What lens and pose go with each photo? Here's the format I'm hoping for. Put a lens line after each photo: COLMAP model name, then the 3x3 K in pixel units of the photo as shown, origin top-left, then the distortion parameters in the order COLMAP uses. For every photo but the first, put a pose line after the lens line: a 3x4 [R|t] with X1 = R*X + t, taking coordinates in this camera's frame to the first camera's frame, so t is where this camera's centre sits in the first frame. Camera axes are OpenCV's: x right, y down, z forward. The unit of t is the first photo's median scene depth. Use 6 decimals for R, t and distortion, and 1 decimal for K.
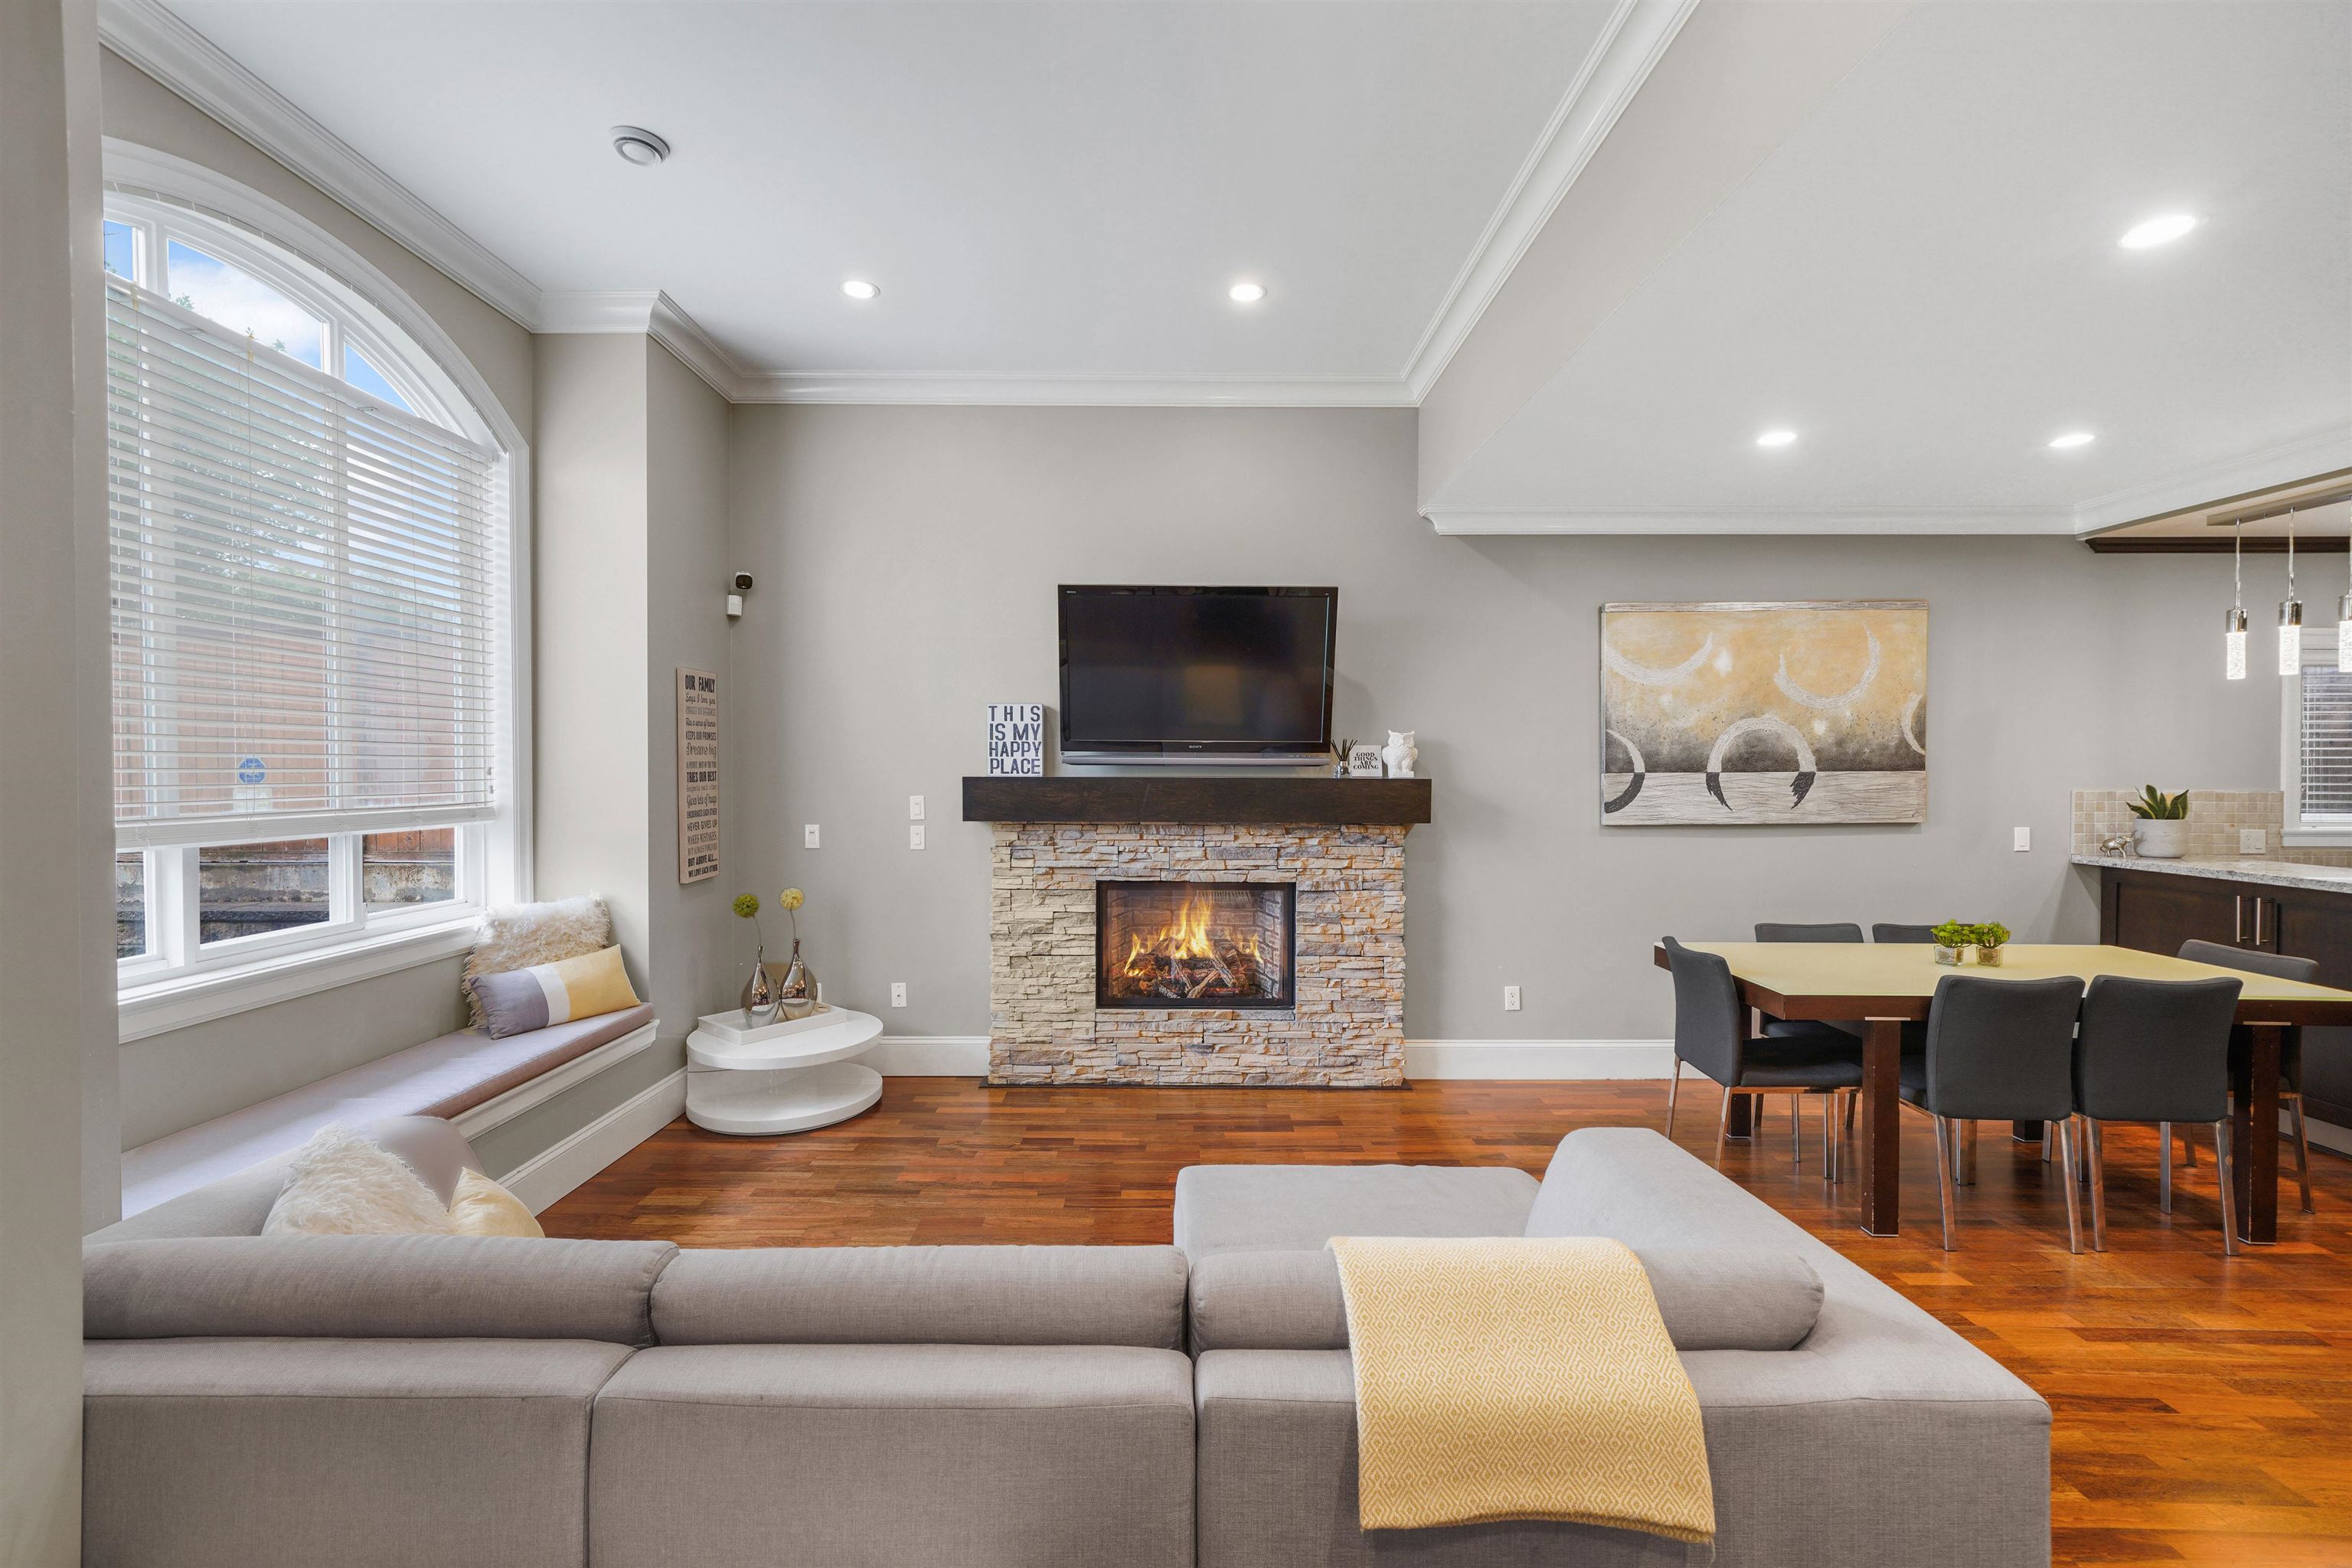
lens RADIAL K [[982.1, 0, 1176.0], [0, 982.1, 784.0], [0, 0, 1]] dist [0.001362, 0.000191]
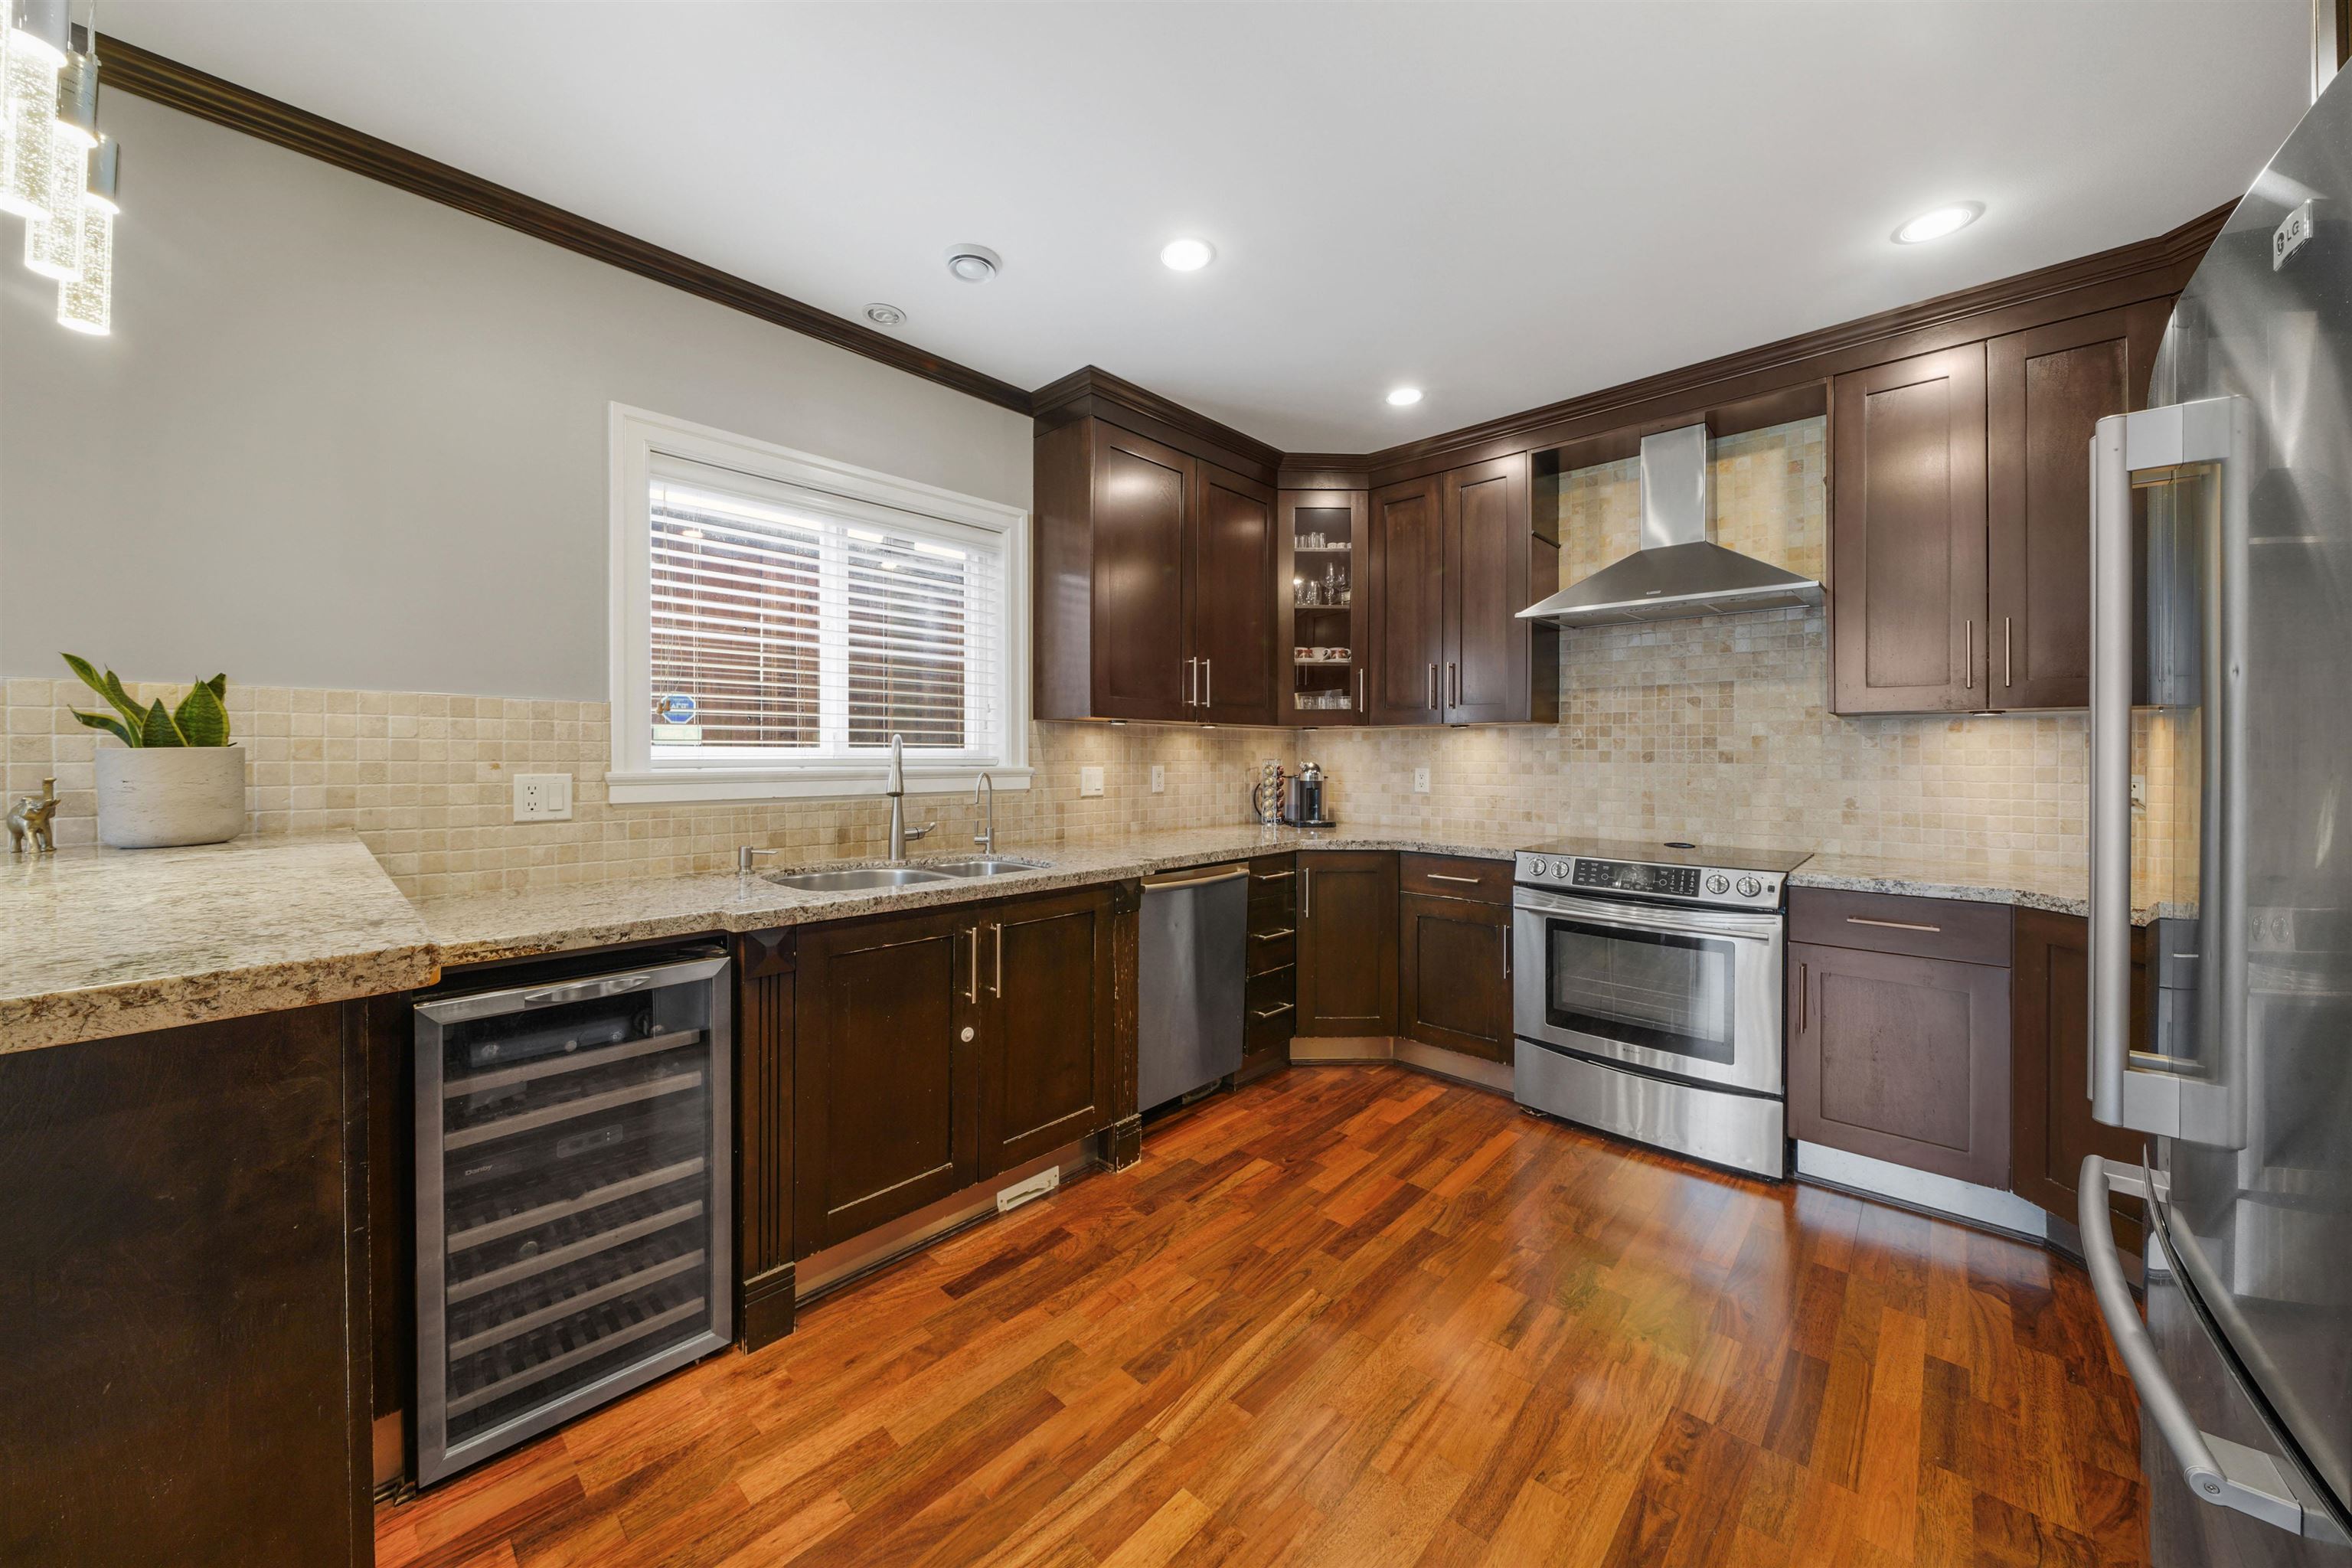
lens RADIAL K [[844.3, 0, 1157.2], [0, 844.3, 750.6], [0, 0, 1]] dist [-0.000413, 0.000058]
pose [[0.687642, 0.002983, 0.726043, 1.016458], [0.011079, 0.999832, -0.014600, 0.045297], [-0.725965, 0.018084, 0.687494, 0.474402]]
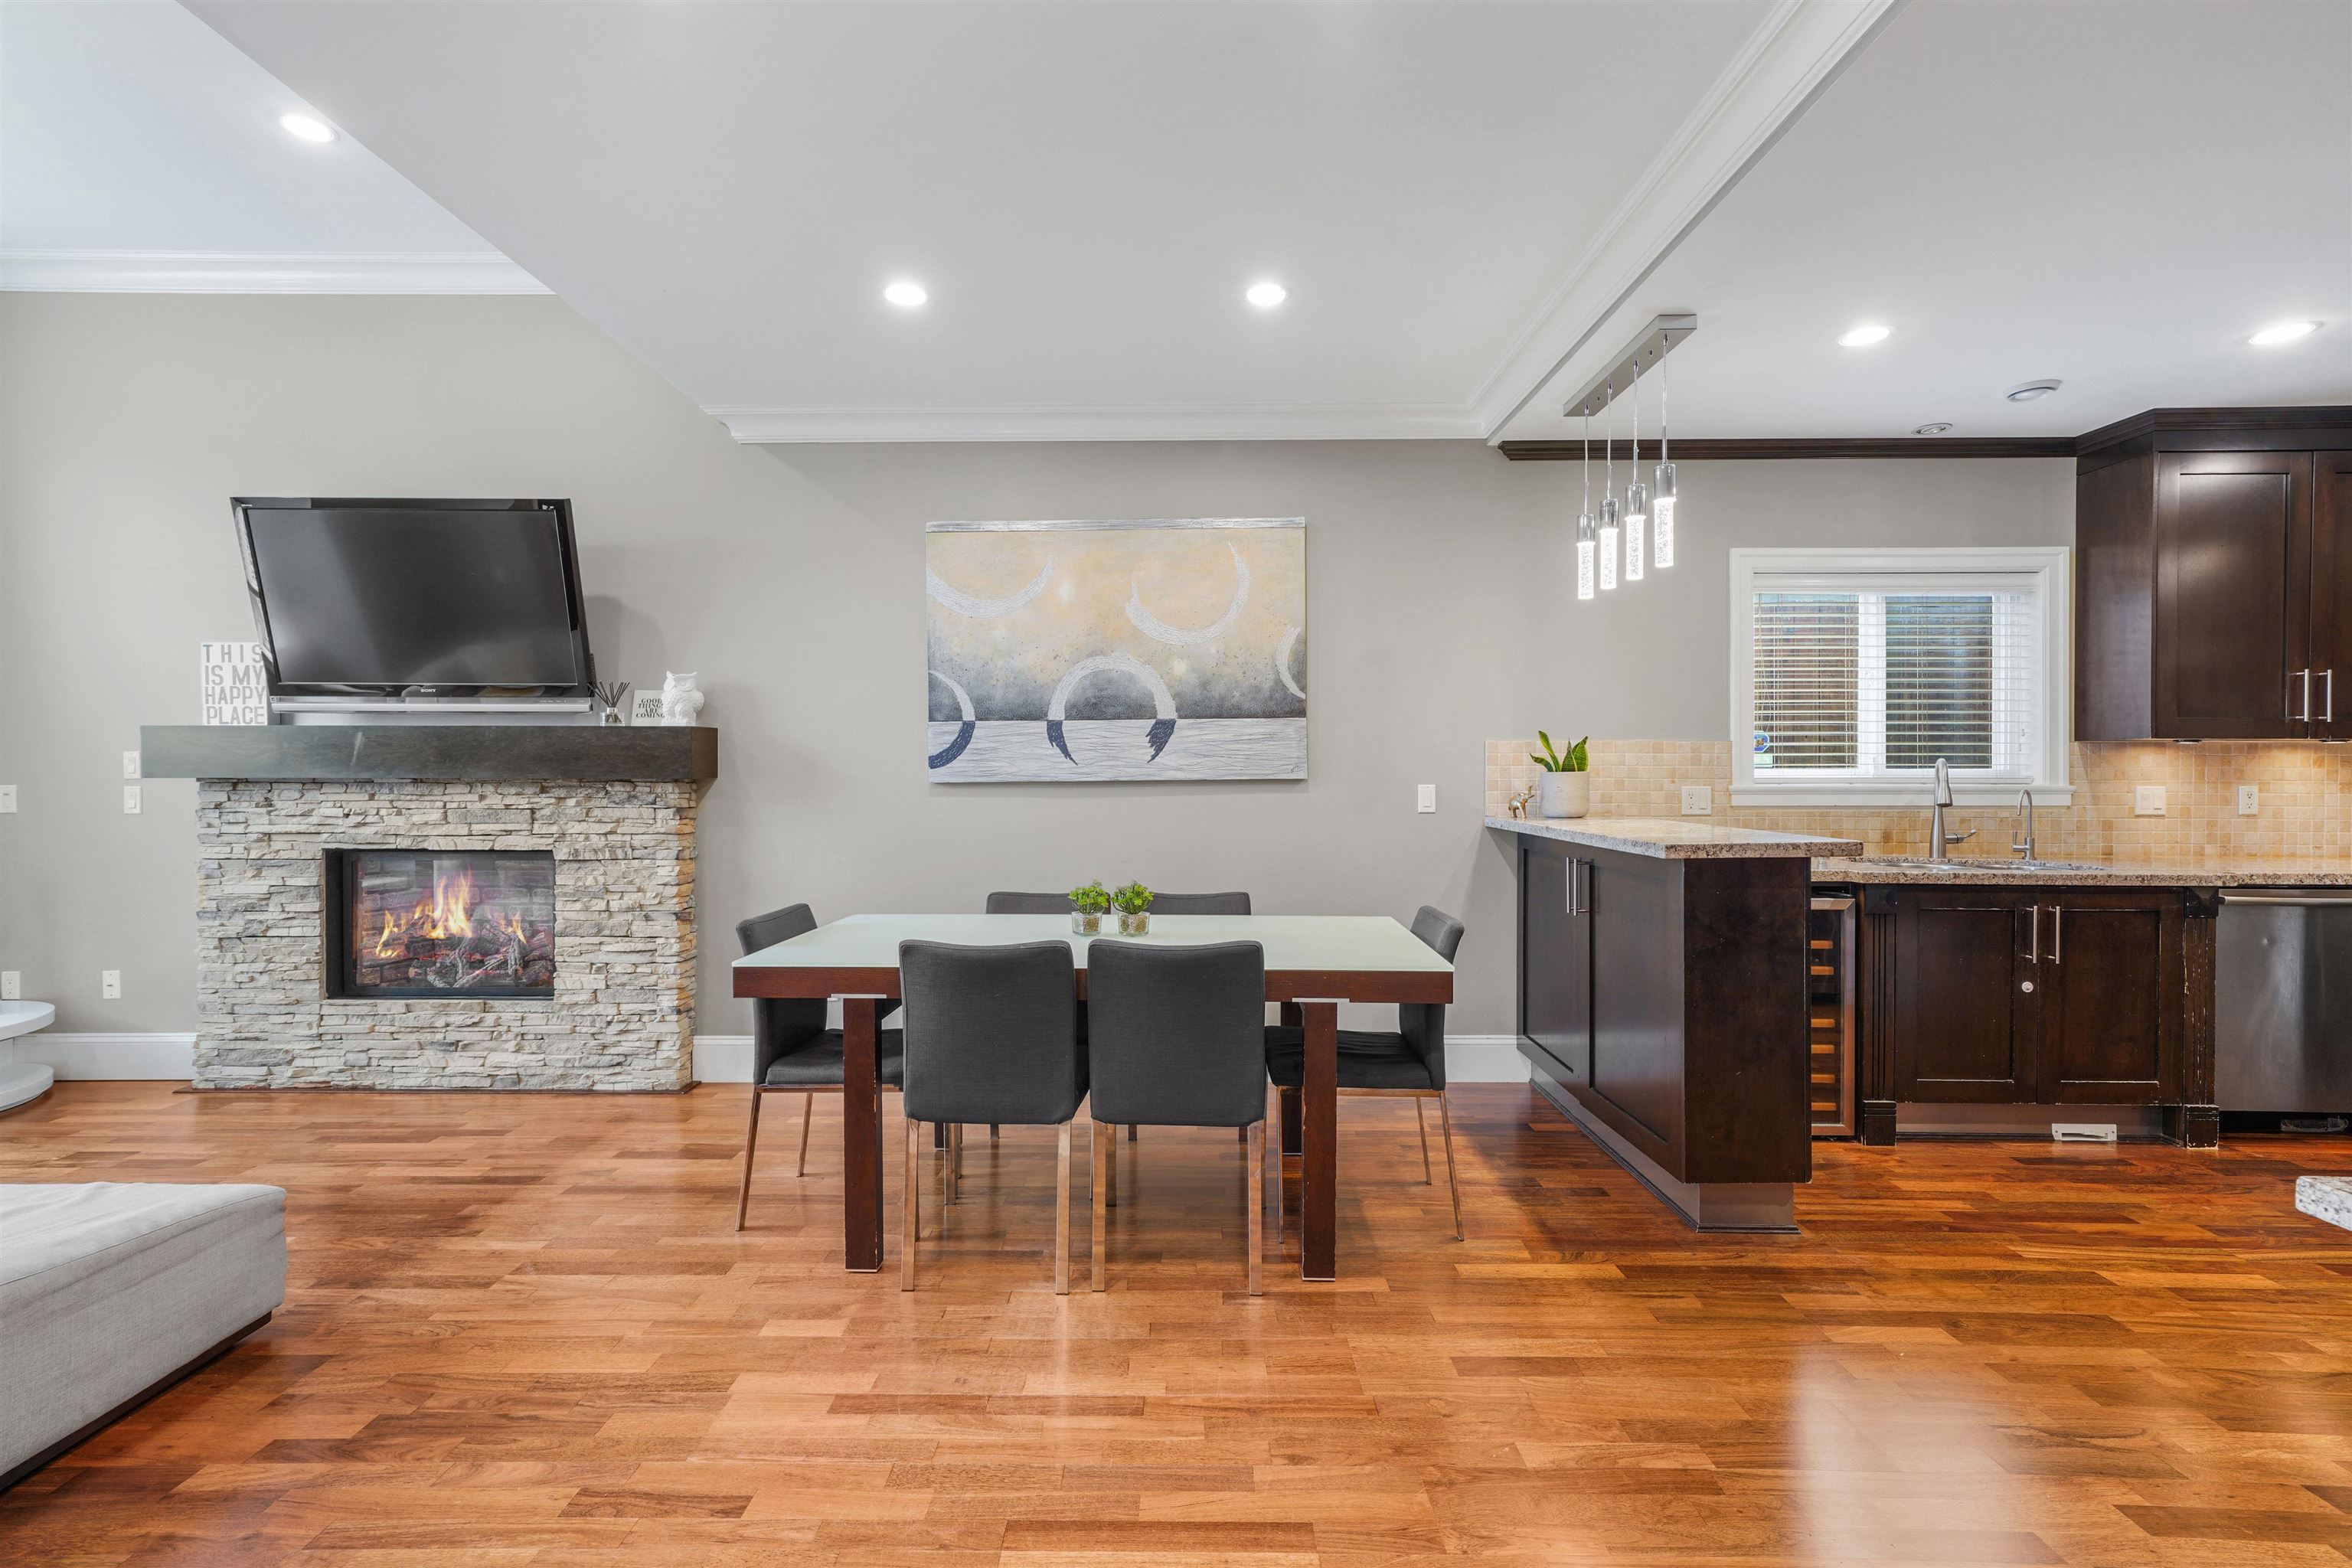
lens RADIAL K [[1021.8, 0, 1166.3], [0, 1021.8, 783.9], [0, 0, 1]] dist [0.002174, 0.000829]
pose [[0.999954, -0.002619, -0.009190, 0.660593], [0.002570, 0.999982, -0.005359, 0.048865], [0.009204, 0.005335, 0.999943, 0.118988]]
